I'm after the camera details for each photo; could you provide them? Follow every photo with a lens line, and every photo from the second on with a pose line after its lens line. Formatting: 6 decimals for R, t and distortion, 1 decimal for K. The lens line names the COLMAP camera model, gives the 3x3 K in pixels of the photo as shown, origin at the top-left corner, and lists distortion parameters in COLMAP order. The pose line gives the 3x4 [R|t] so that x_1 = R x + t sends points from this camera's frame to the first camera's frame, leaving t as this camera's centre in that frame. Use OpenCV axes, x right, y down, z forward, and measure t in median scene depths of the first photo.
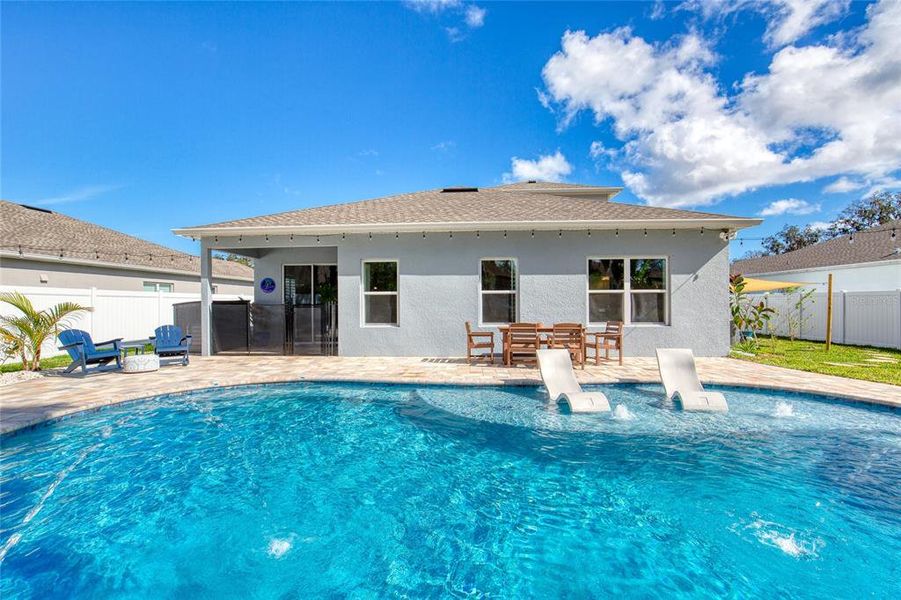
lens RADIAL K [[406.6, 0, 457.2], [0, 406.6, 291.3], [0, 0, 1]] dist [0.000870, 0.000382]
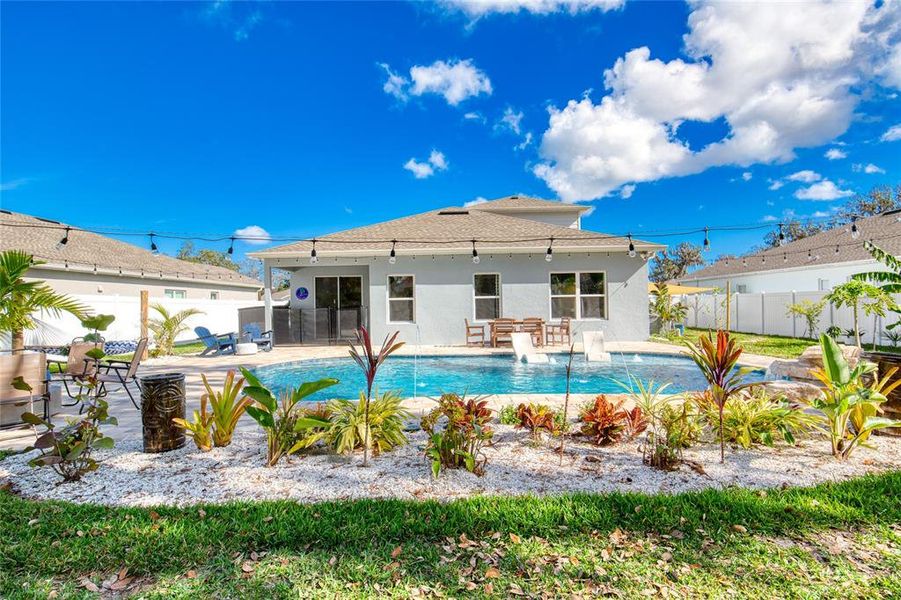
lens RADIAL K [[472.7, 0, 465.4], [0, 472.7, 300.5], [0, 0, 1]] dist [-0.001647, -0.000065]
pose [[0.997891, -0.011232, 0.063935, -0.089523], [0.010068, 0.999778, 0.018493, -0.020735], [-0.064128, -0.017811, 0.997783, -0.724110]]
